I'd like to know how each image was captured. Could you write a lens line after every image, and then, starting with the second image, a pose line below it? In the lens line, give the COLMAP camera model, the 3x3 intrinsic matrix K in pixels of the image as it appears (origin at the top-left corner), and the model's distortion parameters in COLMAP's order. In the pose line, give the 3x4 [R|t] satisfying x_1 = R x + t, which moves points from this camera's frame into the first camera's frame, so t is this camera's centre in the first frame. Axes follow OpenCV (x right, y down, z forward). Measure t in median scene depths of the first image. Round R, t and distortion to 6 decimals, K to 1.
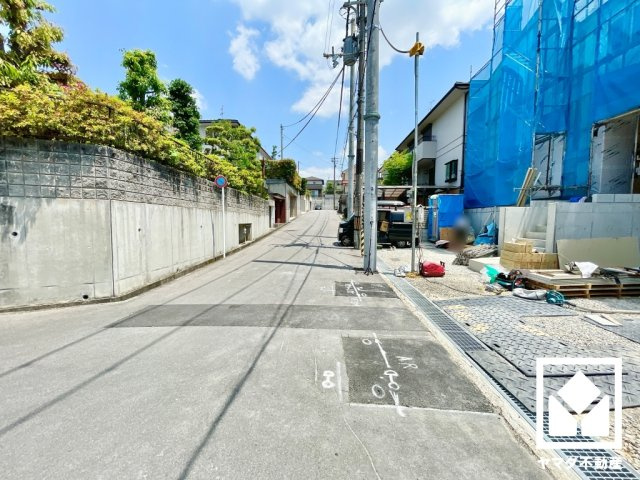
lens RADIAL K [[260.0, 0, 319.6], [0, 260.0, 238.6], [0, 0, 1]] dist [-0.001949, -0.000243]
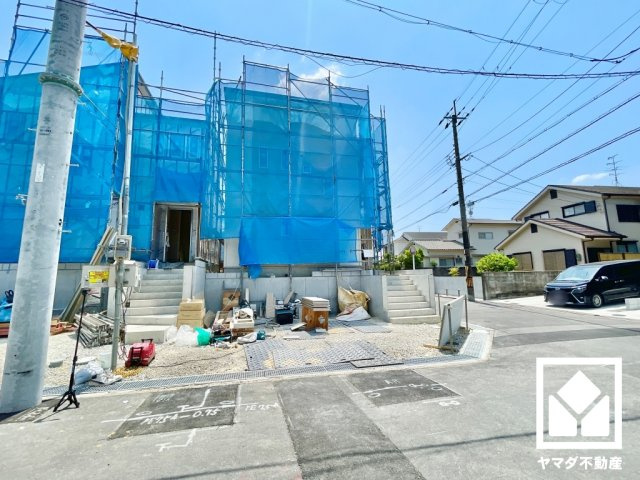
lens RADIAL K [[271.1, 0, 319.2], [0, 271.1, 238.6], [0, 0, 1]] dist [-0.003172, -0.000443]
pose [[-0.271847, 0.131411, 0.953326, -0.762789], [0.082851, 0.990150, -0.112862, -0.116489], [-0.958767, 0.048303, -0.280057, 1.256592]]
